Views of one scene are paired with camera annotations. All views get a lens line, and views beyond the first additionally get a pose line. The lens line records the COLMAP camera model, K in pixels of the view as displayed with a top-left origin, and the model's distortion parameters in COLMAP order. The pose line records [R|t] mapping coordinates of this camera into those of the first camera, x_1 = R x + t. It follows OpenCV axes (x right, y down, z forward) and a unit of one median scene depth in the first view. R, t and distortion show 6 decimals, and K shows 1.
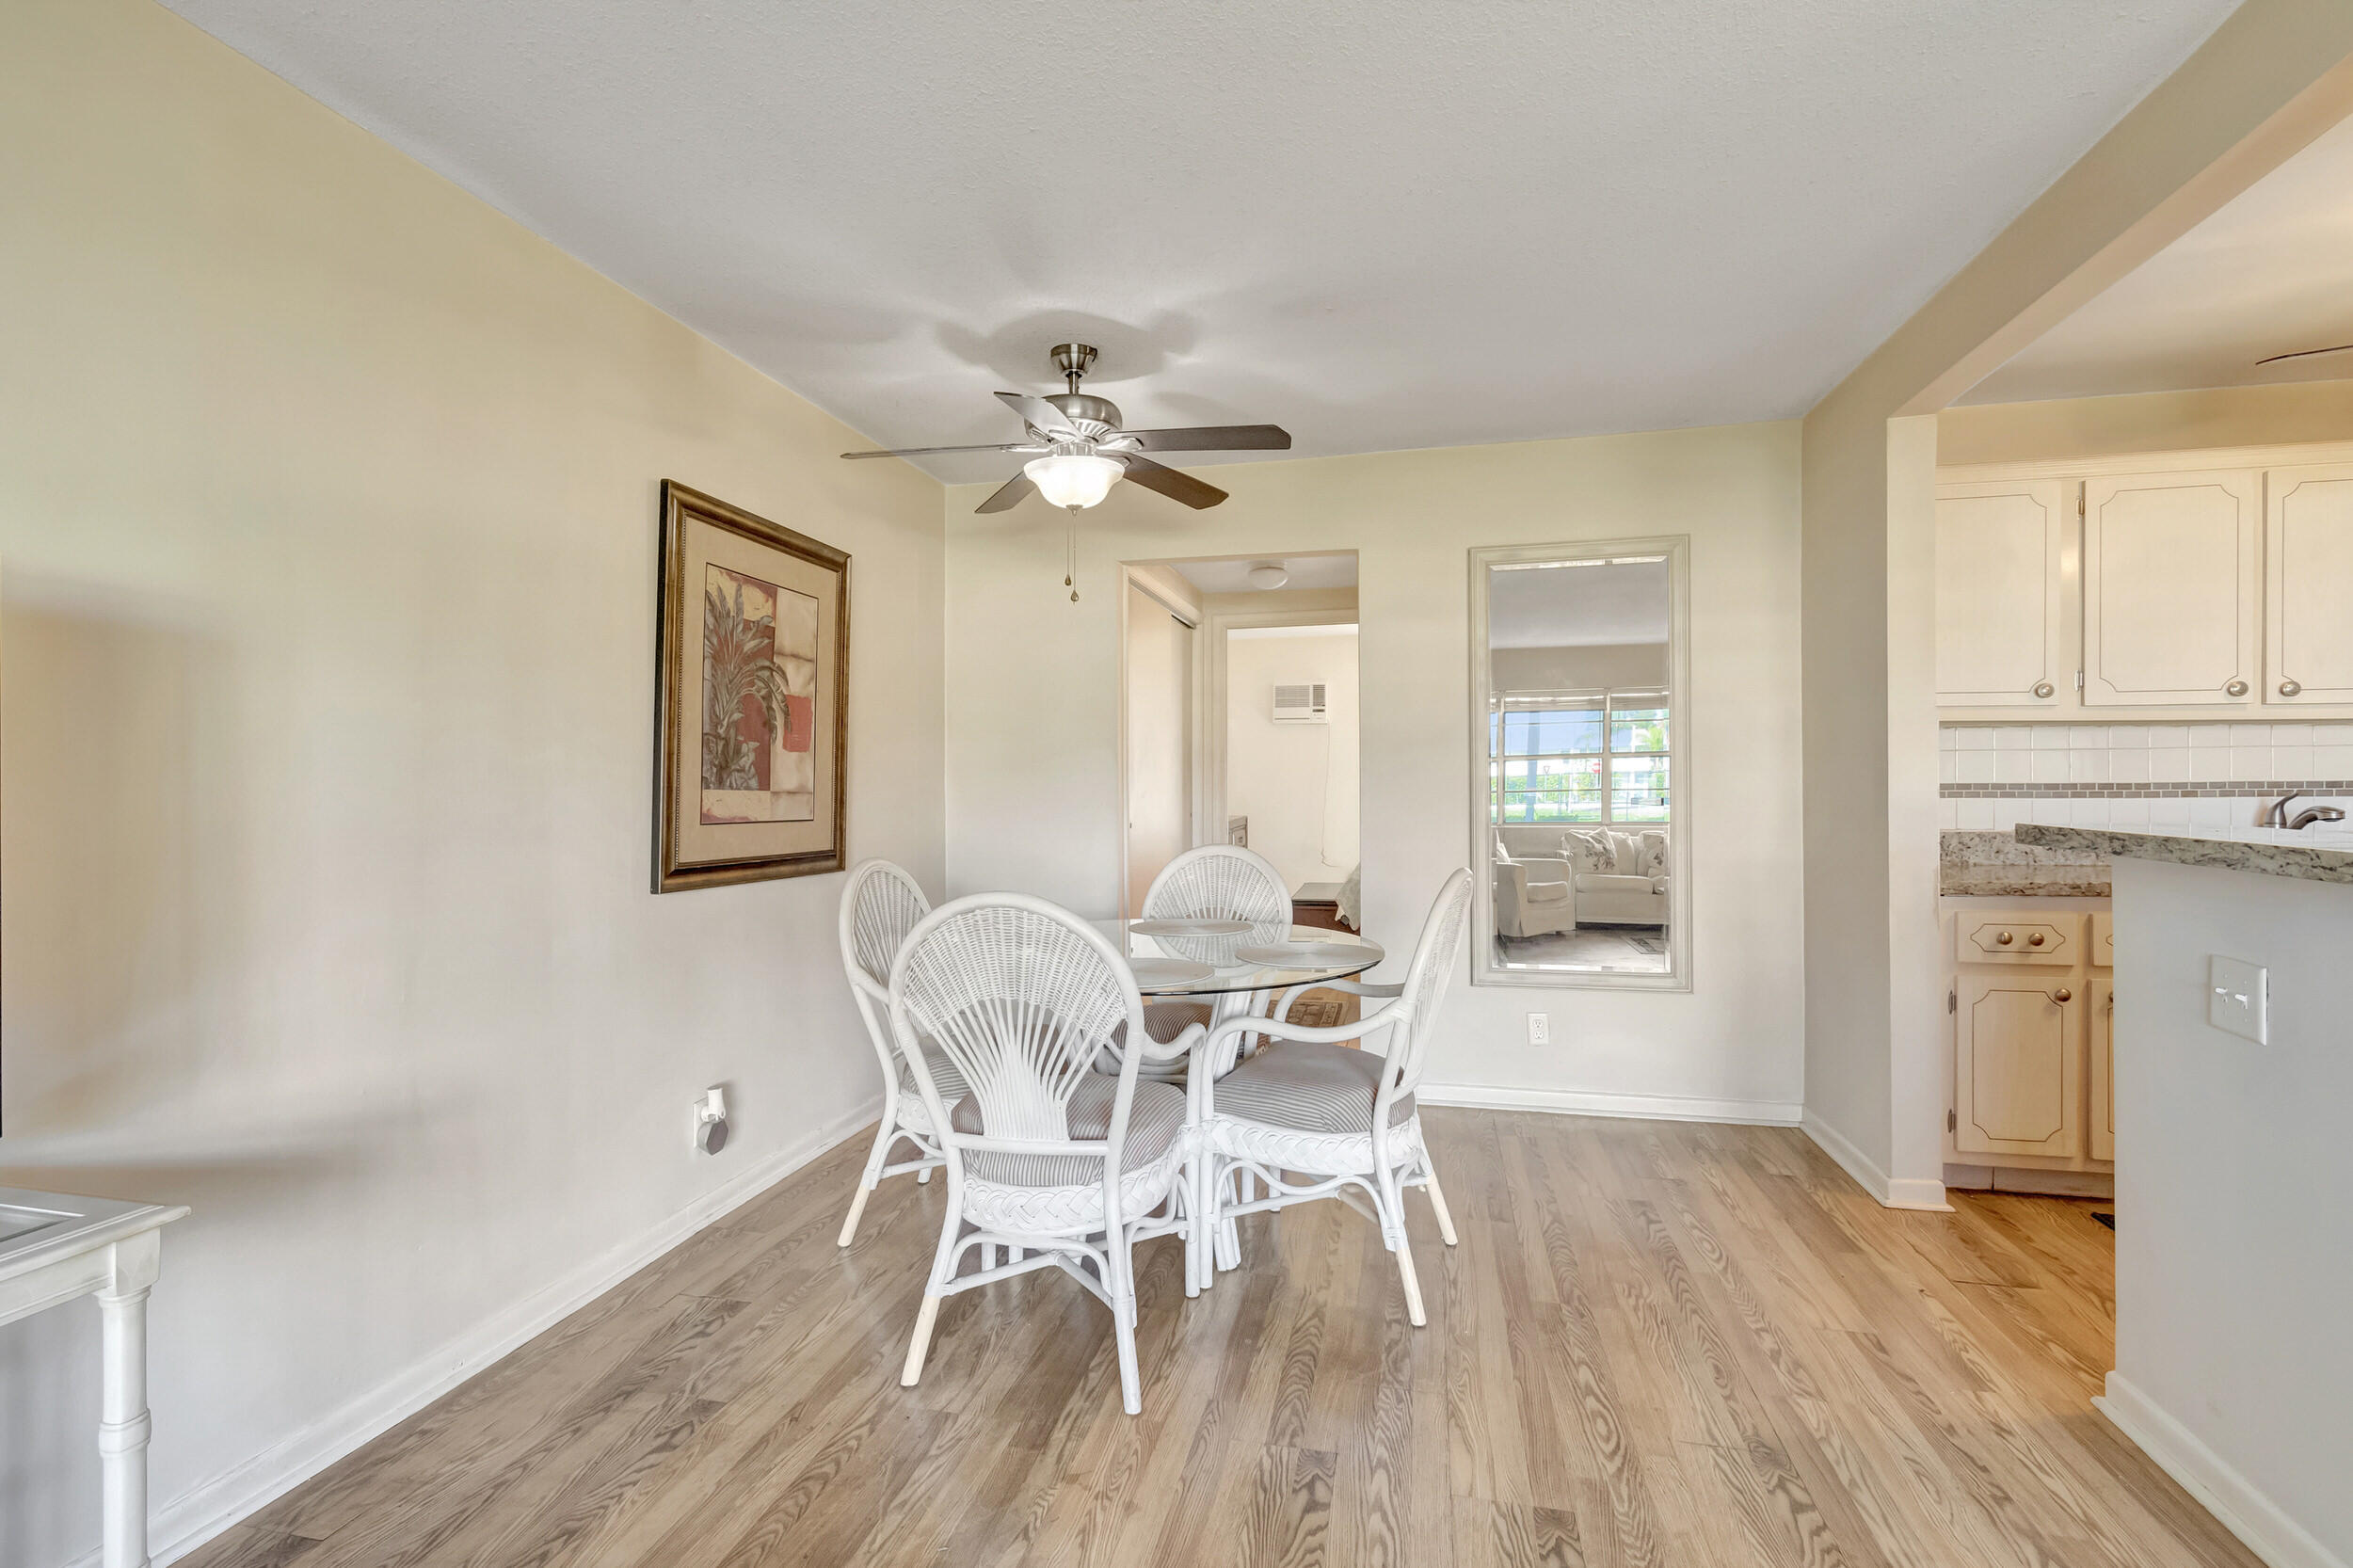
lens RADIAL K [[1096.5, 0, 1157.8], [0, 1096.5, 786.8], [0, 0, 1]] dist [0.001368, -0.003951]
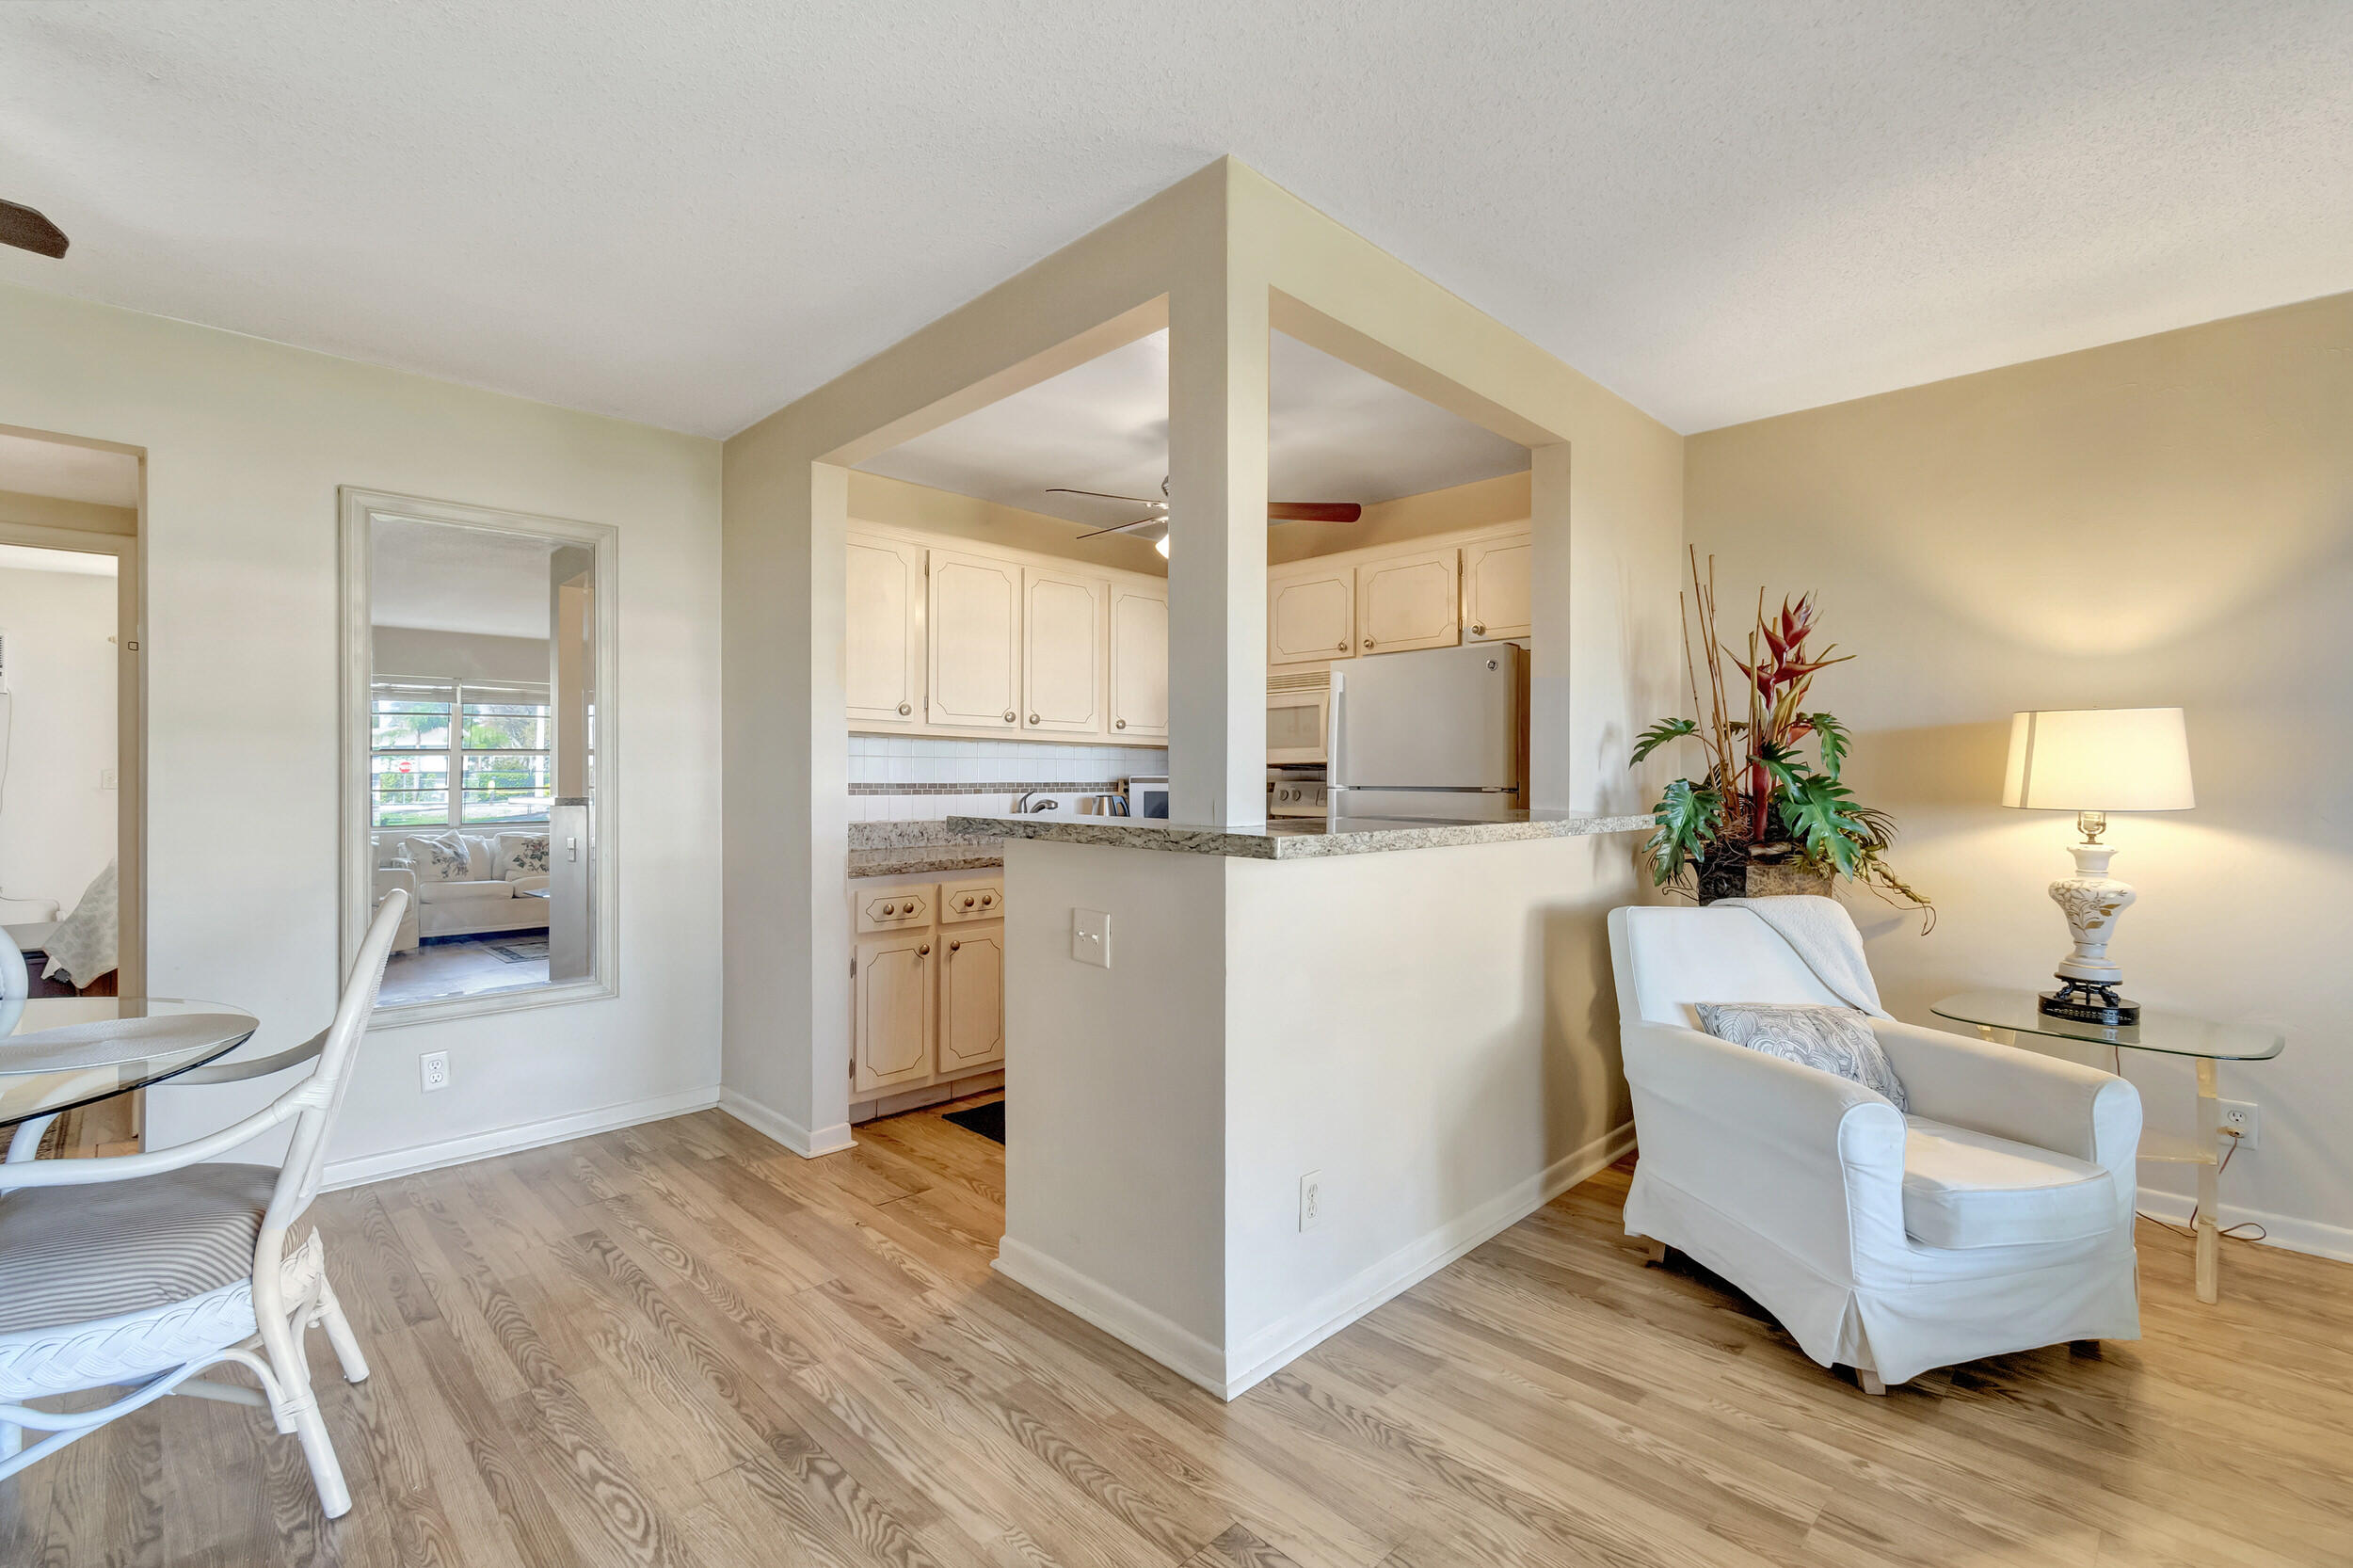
lens RADIAL K [[1037.6, 0, 1166.2], [0, 1037.6, 778.3], [0, 0, 1]] dist [0.001785, -0.001562]
pose [[0.526953, 0.006870, 0.849867, -0.051473], [-0.000860, 0.999971, -0.007550, -0.000160], [-0.849894, 0.003248, 0.526944, 0.122809]]
